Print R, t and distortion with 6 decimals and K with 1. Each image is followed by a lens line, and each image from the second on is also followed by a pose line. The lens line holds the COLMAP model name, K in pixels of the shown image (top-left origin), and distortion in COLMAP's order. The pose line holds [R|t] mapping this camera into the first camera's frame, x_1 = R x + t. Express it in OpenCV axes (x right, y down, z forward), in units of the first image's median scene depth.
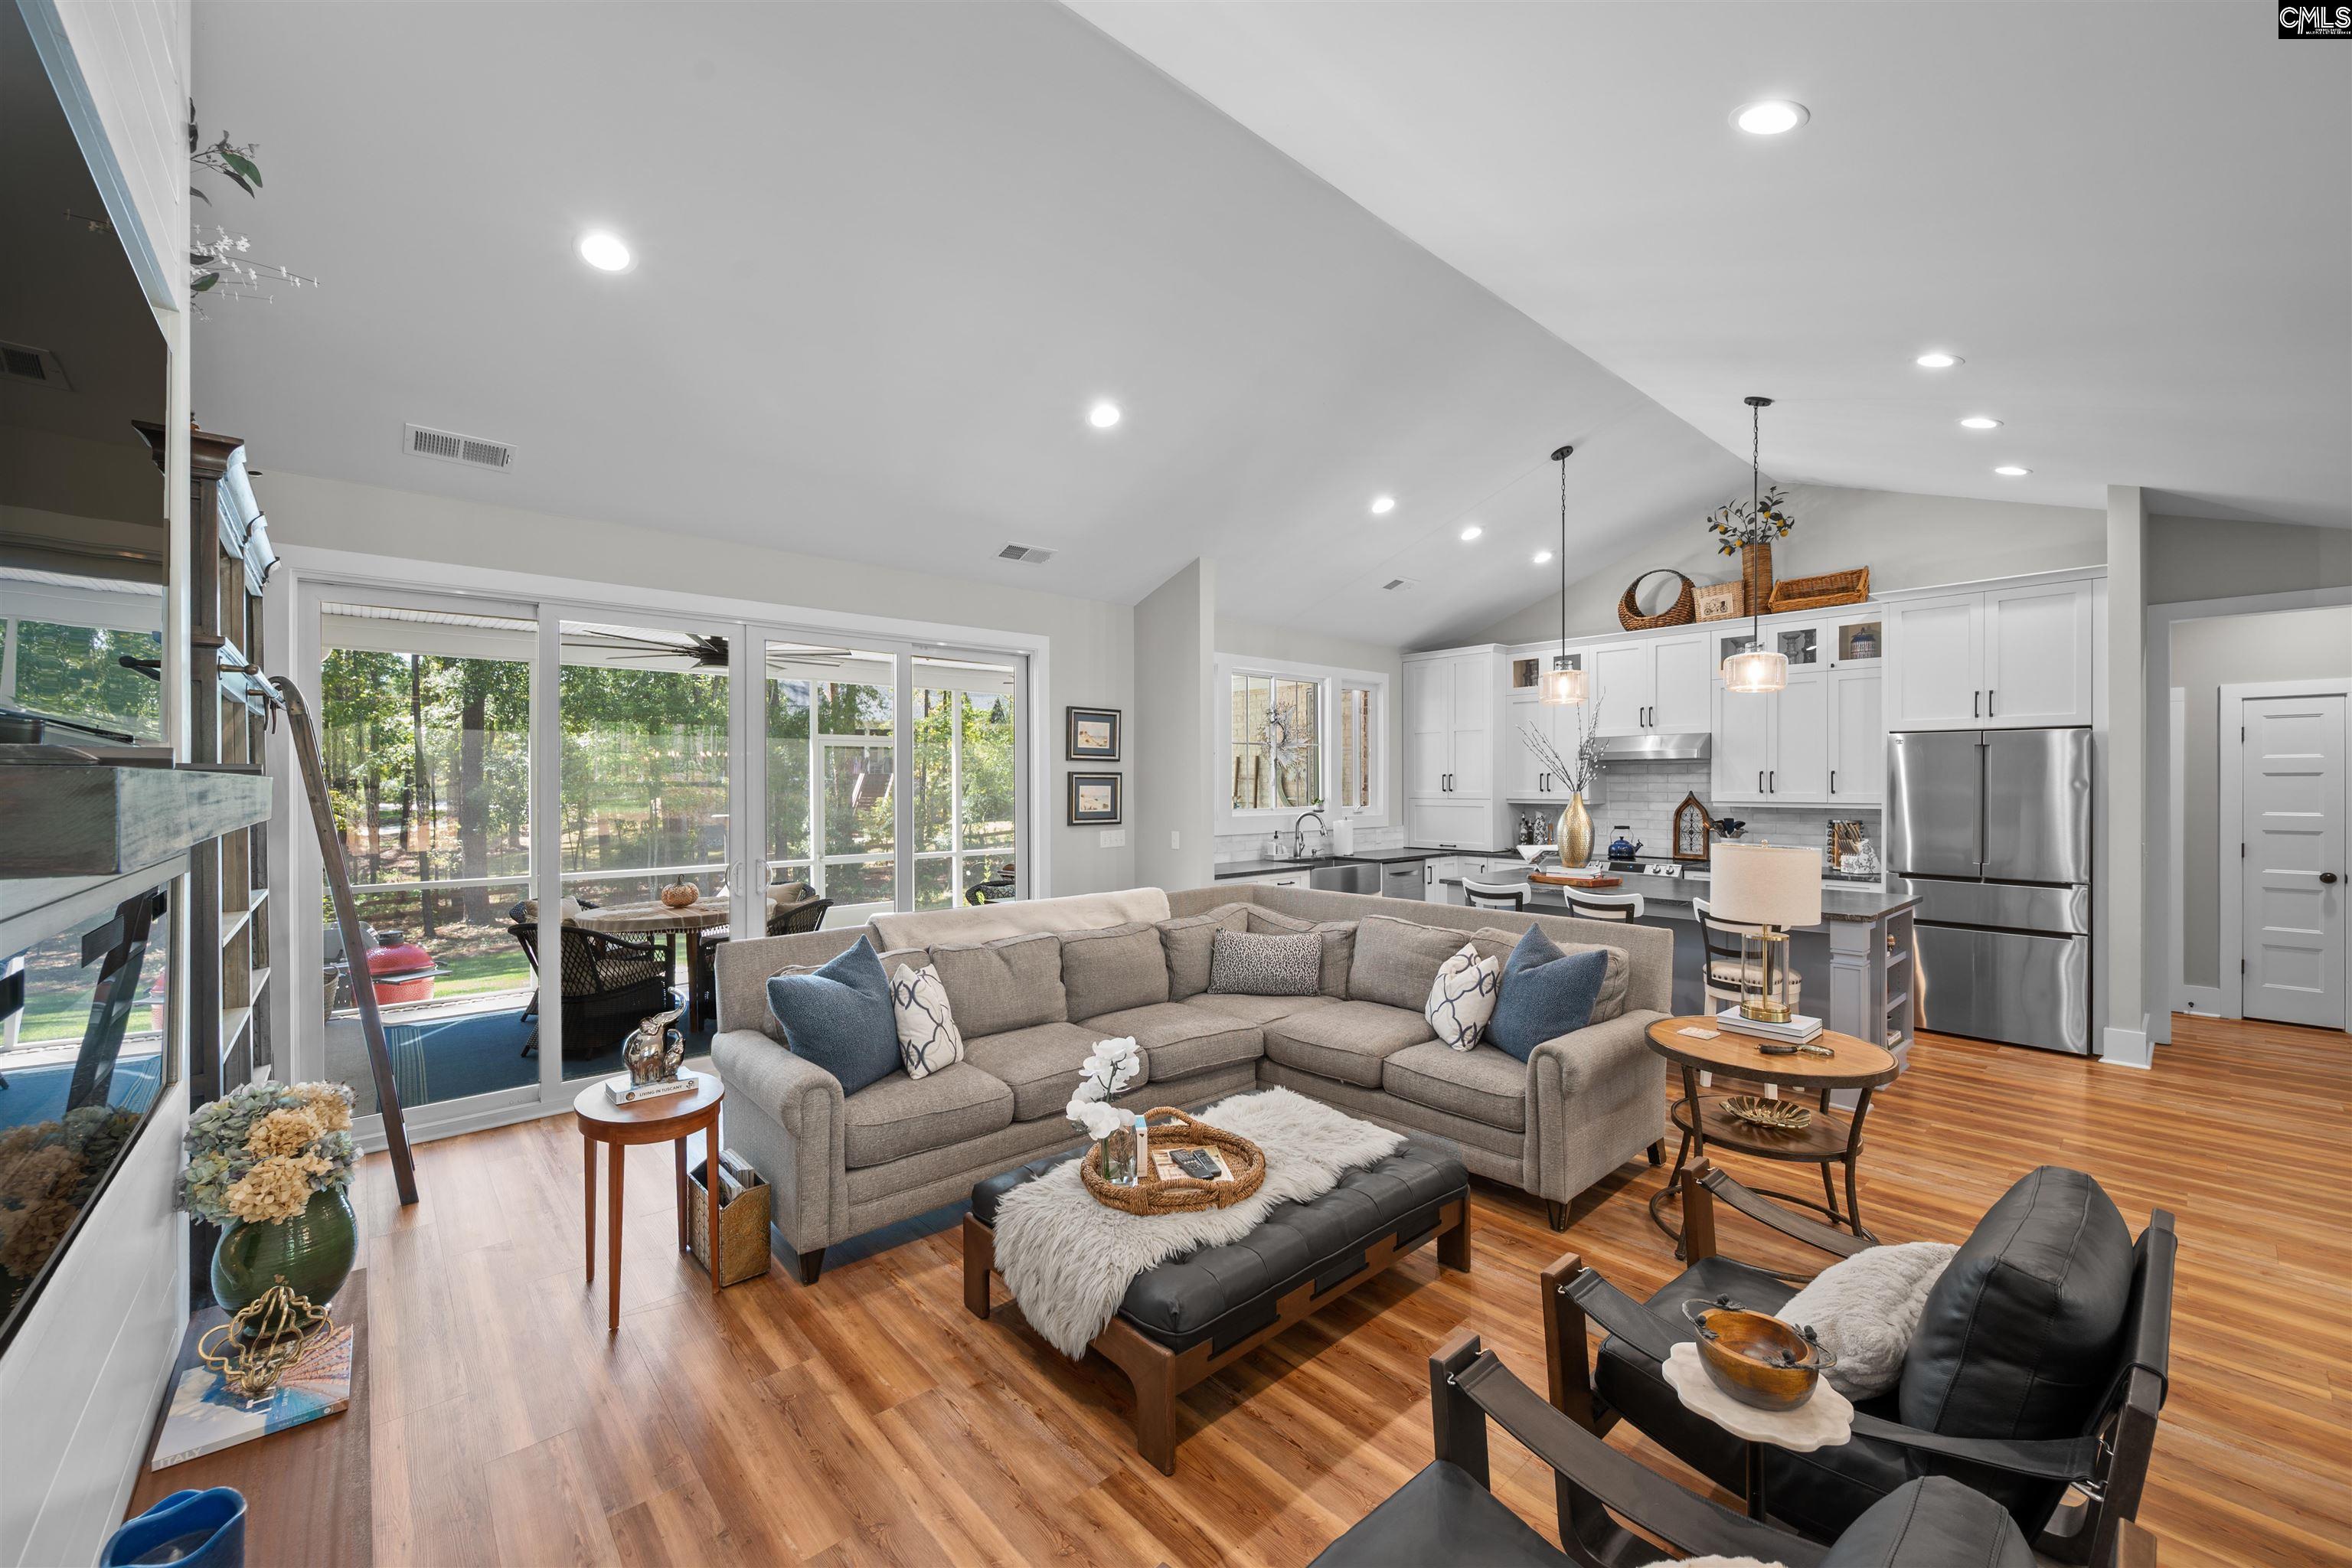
lens RADIAL K [[920.1, 0, 1190.2], [0, 920.1, 788.9], [0, 0, 1]] dist [0.002306, 0.000656]
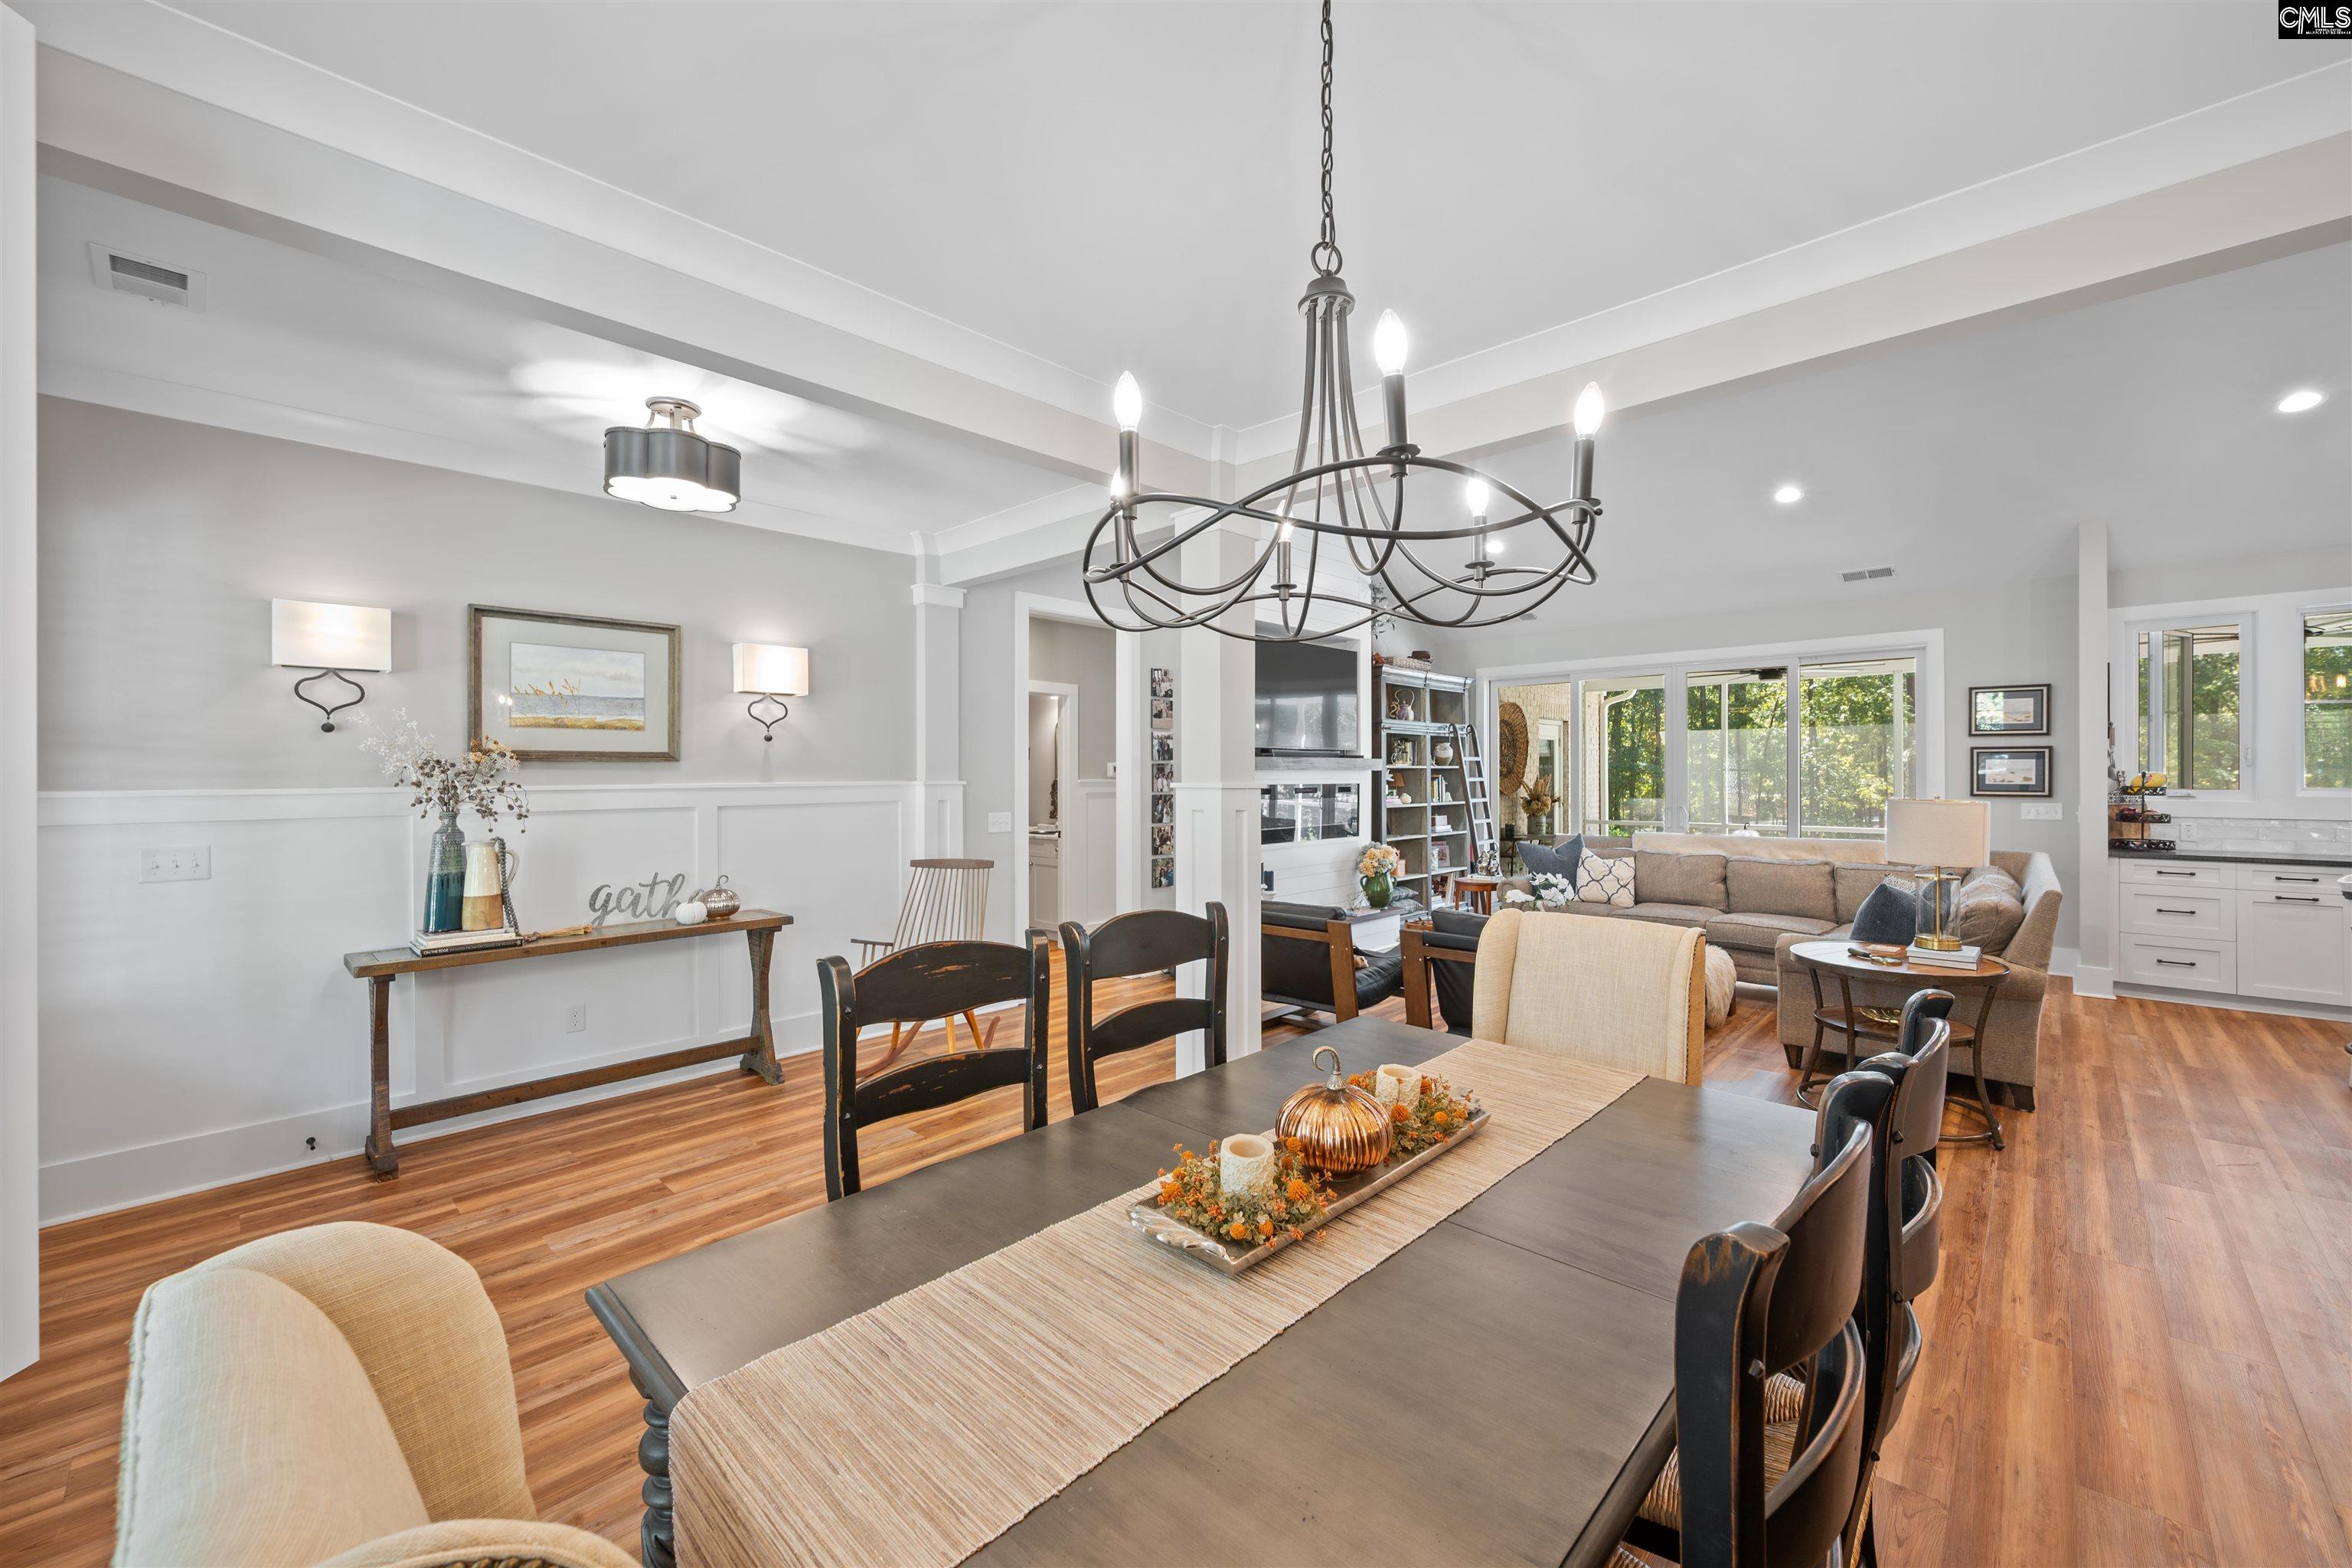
lens RADIAL K [[920.1, 0, 1190.2], [0, 920.1, 788.9], [0, 0, 1]] dist [0.002306, 0.000656]
pose [[0.081162, 0.017552, -0.996546, 0.865209], [-0.007681, 0.999826, 0.016984, 0.019375], [0.996671, 0.006276, 0.081283, -0.017280]]
